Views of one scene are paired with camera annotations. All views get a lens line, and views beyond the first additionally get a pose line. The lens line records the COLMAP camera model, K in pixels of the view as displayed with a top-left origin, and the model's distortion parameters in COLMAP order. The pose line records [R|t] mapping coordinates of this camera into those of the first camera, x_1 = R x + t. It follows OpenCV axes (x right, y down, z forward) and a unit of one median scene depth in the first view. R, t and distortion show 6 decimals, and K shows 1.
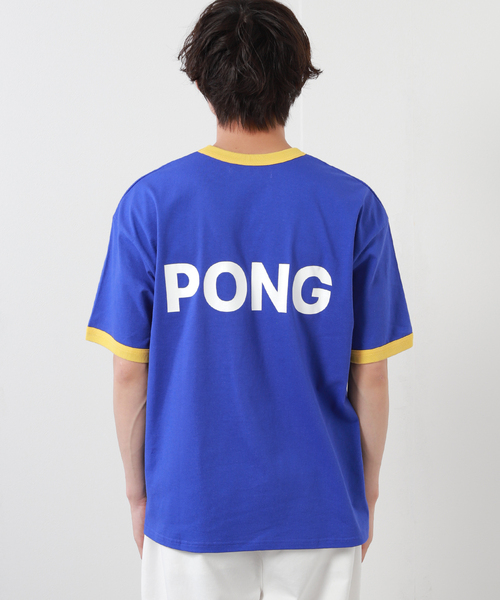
lens RADIAL K [[2682.9, 0, 249.0], [0, 2682.9, 300.3], [0, 0, 1]] dist [-0.323952, 0.000000]
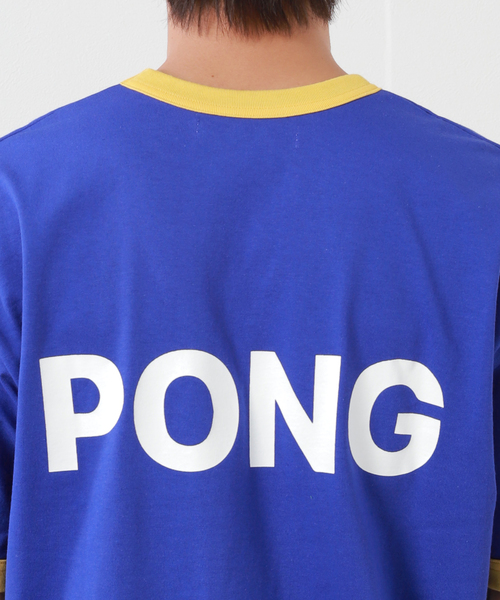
lens RADIAL K [[2682.9, 0, 252.0], [0, 2682.9, 300.2], [0, 0, 1]] dist [-0.323952, 0.000000]
pose [[0.999907, -0.001551, 0.013570, -0.004329], [0.002269, 0.998591, -0.053024, -0.000091], [-0.013468, 0.053050, 0.998501, 0.585403]]
